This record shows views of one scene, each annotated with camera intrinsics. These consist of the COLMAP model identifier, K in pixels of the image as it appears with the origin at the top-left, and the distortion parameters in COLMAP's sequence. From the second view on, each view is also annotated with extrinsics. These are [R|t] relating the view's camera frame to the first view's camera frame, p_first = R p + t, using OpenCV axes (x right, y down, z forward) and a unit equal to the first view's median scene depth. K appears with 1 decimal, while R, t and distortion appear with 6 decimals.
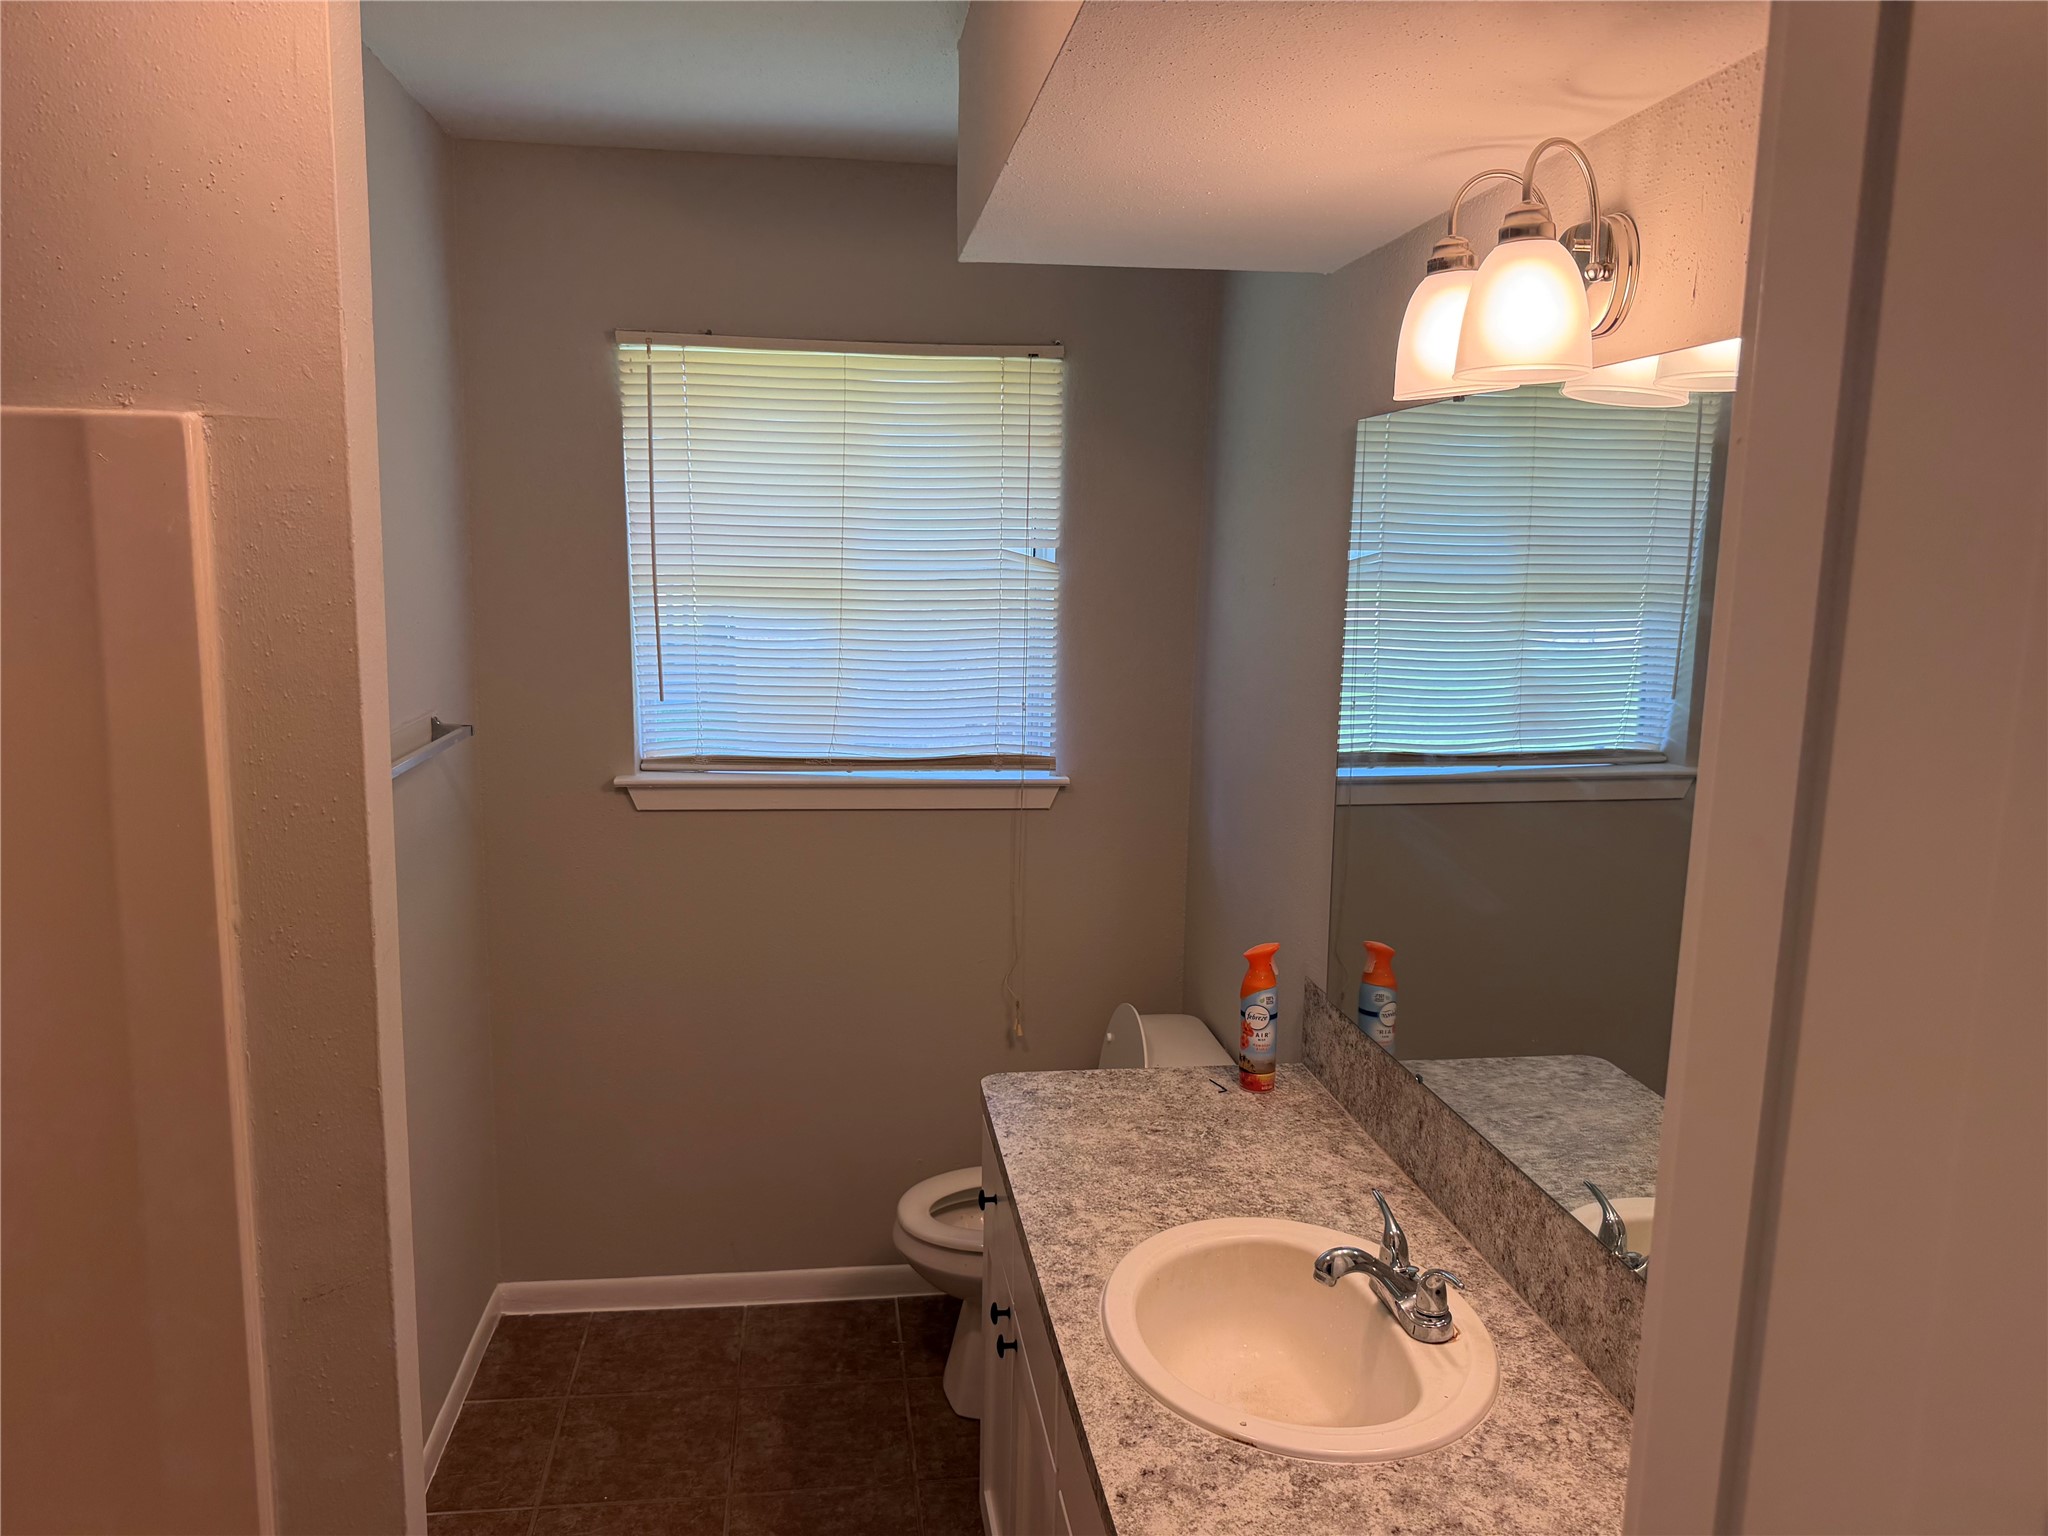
lens RADIAL K [[1445.6, 0, 1025.5], [0, 1445.6, 771.0], [0, 0, 1]] dist [0.025740, -0.048030]
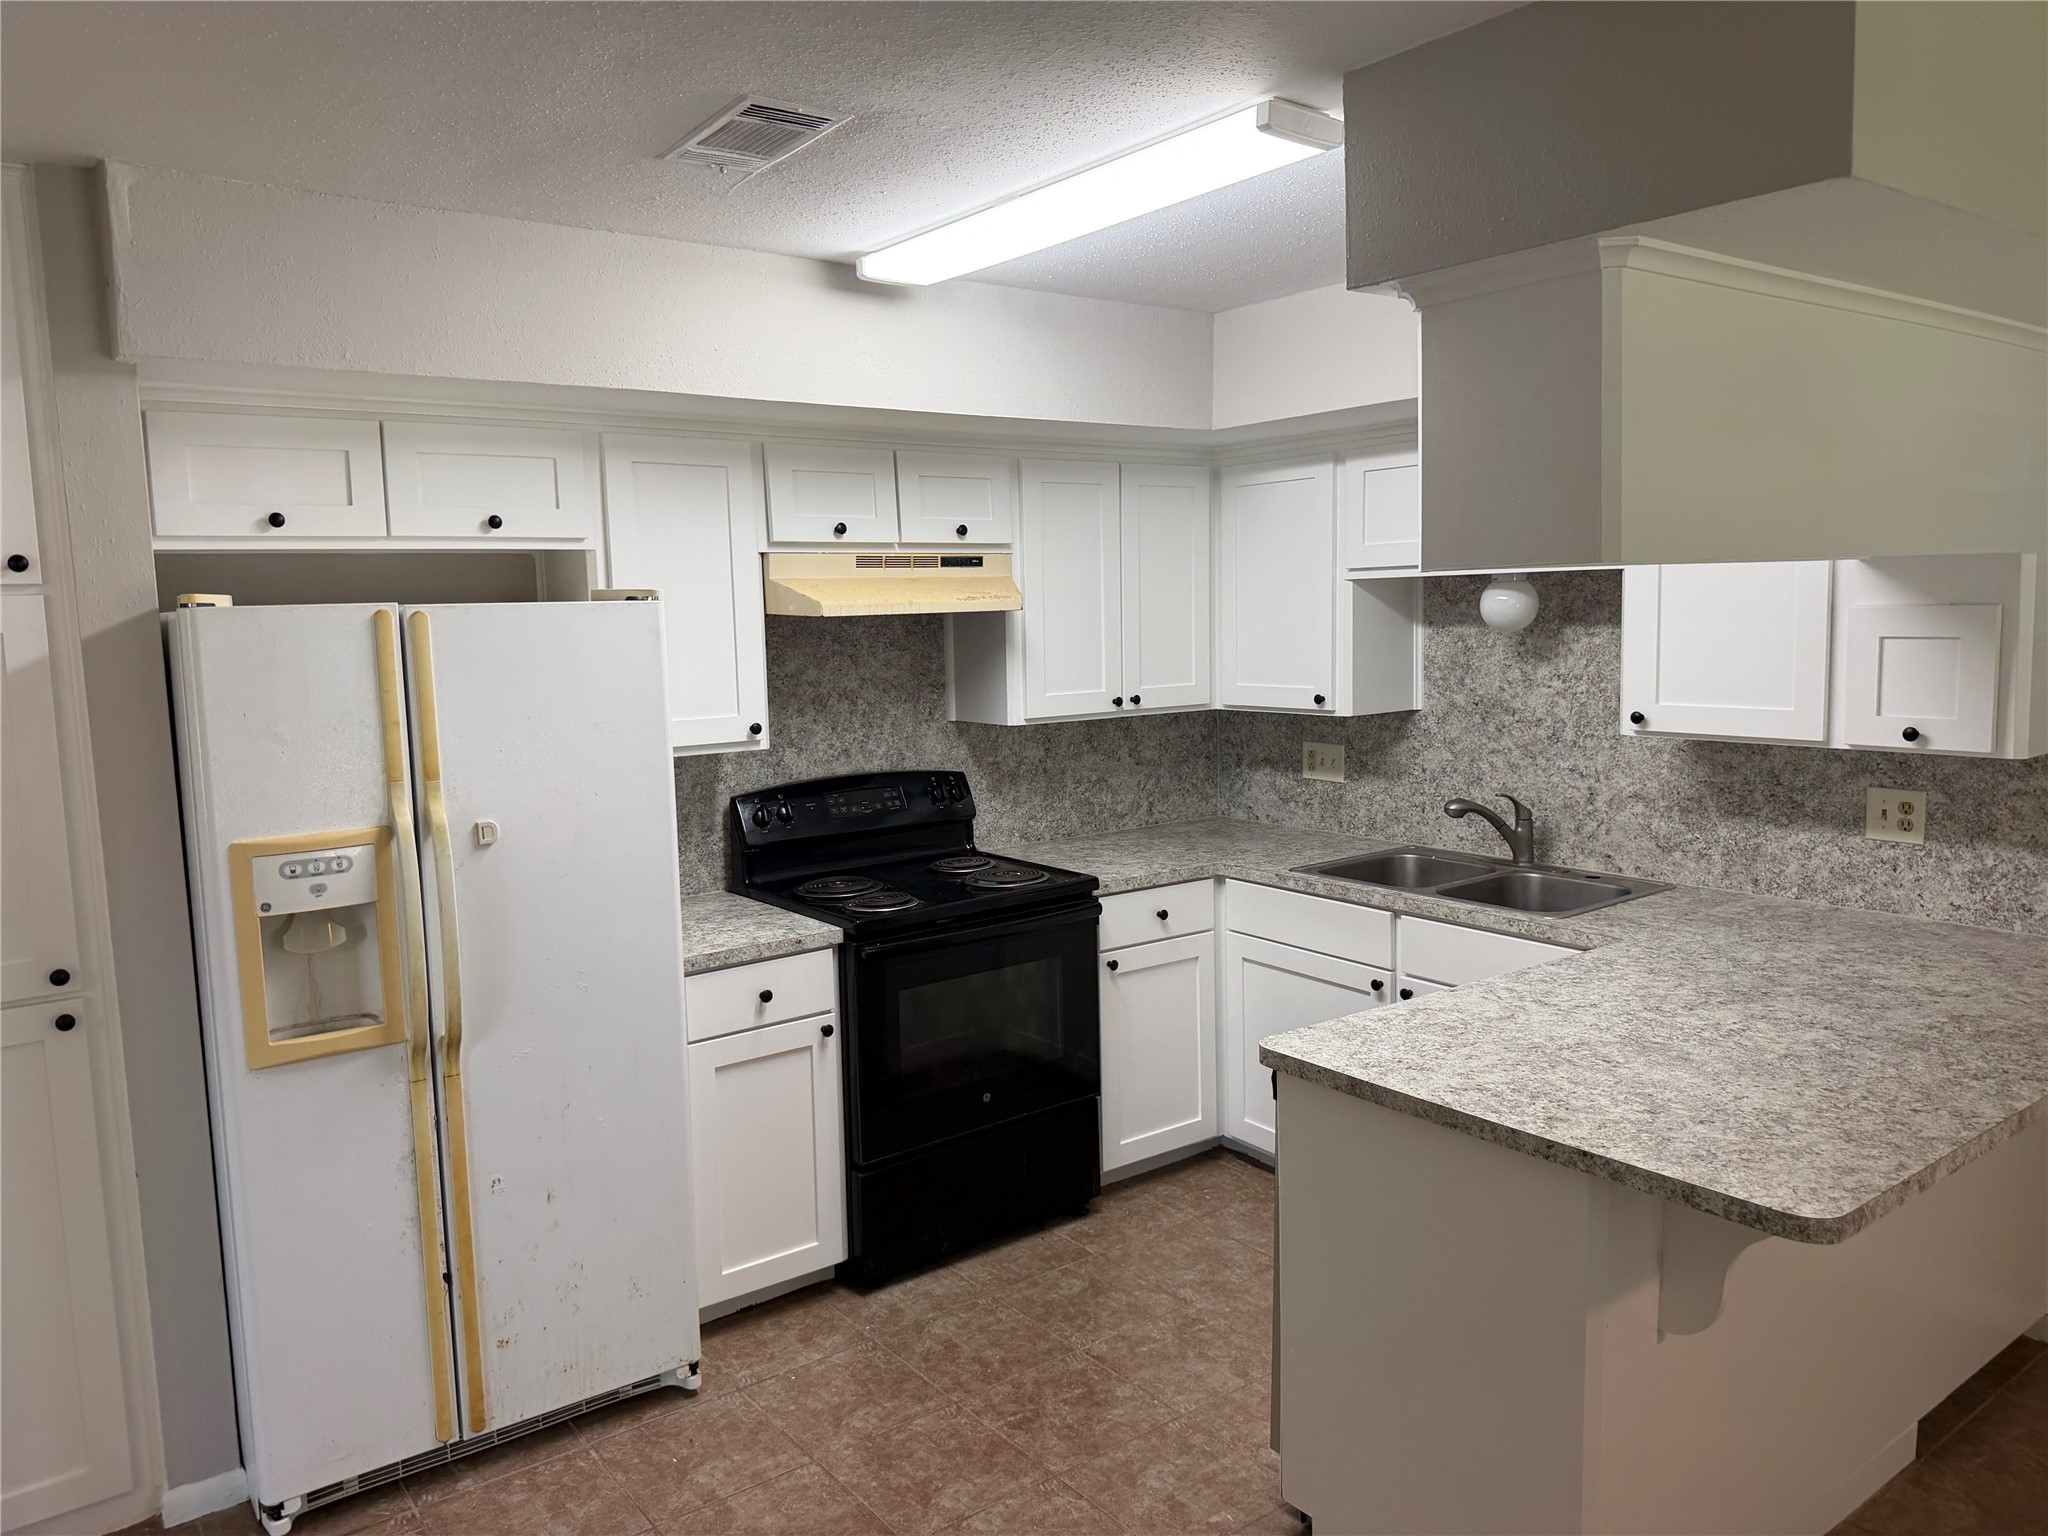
lens RADIAL K [[1445.6, 0, 1030.7], [0, 1445.6, 753.1], [0, 0, 1]] dist [0.025740, -0.048030]
pose [[-0.492838, -0.094642, 0.864959, -0.653713], [0.149370, 0.970108, 0.191255, -0.262048], [-0.857205, 0.223457, -0.463969, 1.940605]]
